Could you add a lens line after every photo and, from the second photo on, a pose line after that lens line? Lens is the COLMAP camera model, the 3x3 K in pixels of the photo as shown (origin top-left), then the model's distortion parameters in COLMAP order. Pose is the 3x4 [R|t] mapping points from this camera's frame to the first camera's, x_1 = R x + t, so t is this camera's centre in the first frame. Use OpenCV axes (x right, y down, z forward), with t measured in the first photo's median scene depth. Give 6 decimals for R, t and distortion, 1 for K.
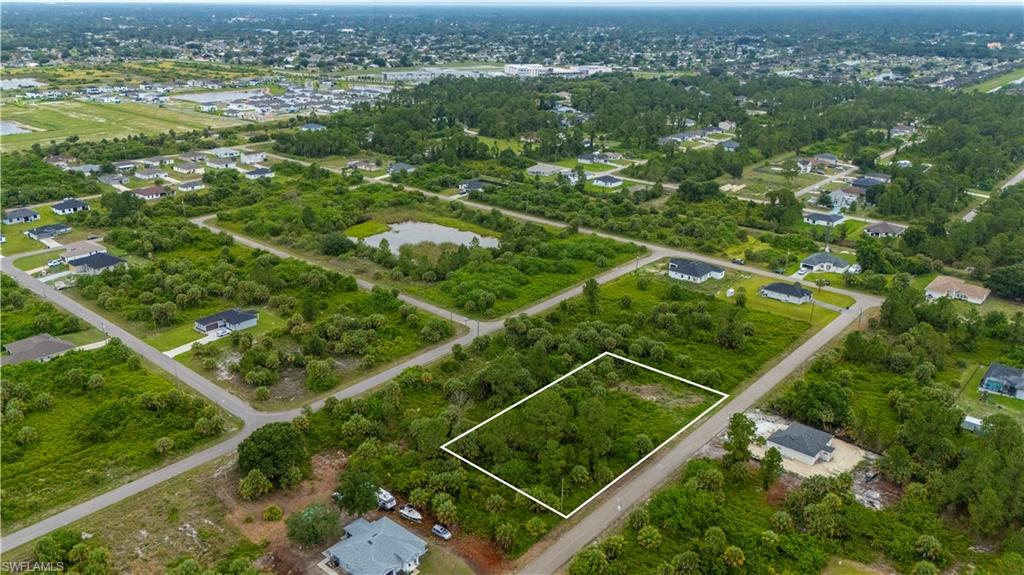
lens RADIAL K [[774.8, 0, 494.9], [0, 774.8, 287.0], [0, 0, 1]] dist [0.095495, -0.109565]
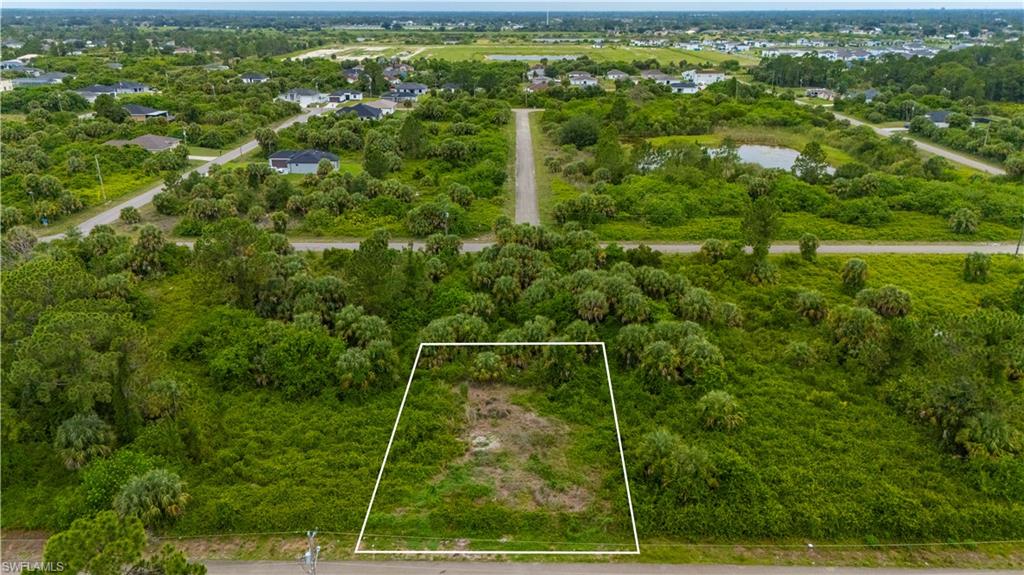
lens RADIAL K [[774.8, 0, 494.9], [0, 774.8, 287.0], [0, 0, 1]] dist [0.095495, -0.109565]
pose [[0.647935, 0.257620, -0.716807, 0.298753], [-0.257309, 0.959775, 0.112356, 0.023814], [0.716919, 0.111642, 0.688159, 0.514714]]
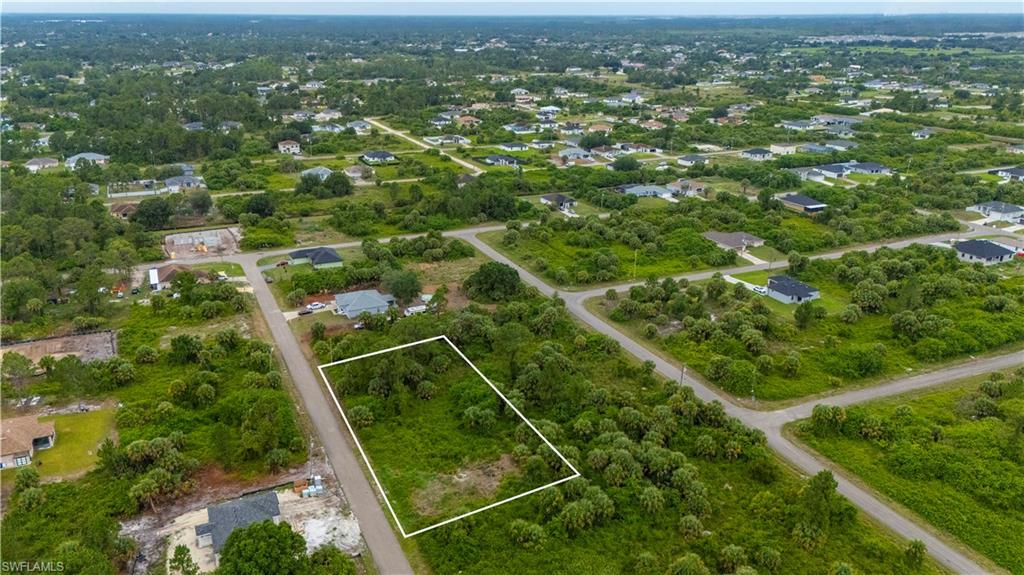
lens RADIAL K [[774.8, 0, 494.9], [0, 774.8, 287.0], [0, 0, 1]] dist [0.095495, -0.109565]
pose [[-0.413025, 0.300788, -0.859615, 0.501982], [-0.323321, 0.833971, 0.447163, -0.217801], [0.851395, 0.462621, -0.247200, 0.763941]]
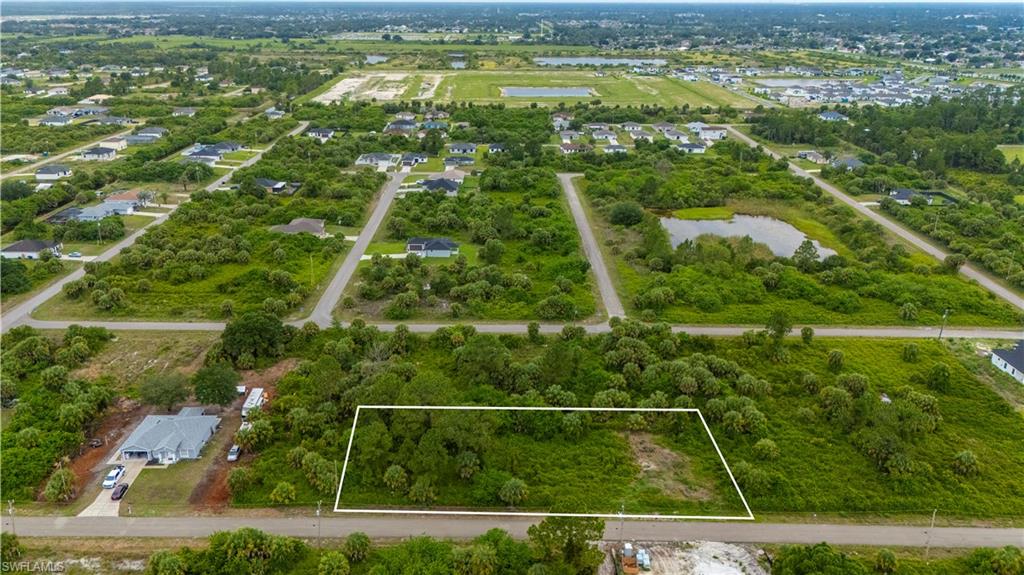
lens RADIAL K [[774.8, 0, 494.9], [0, 774.8, 287.0], [0, 0, 1]] dist [0.095495, -0.109565]
pose [[0.658602, 0.261824, -0.705472, 0.381637], [-0.264781, 0.958193, 0.108428, -0.032832], [0.704368, 0.115385, 0.700394, 0.273453]]
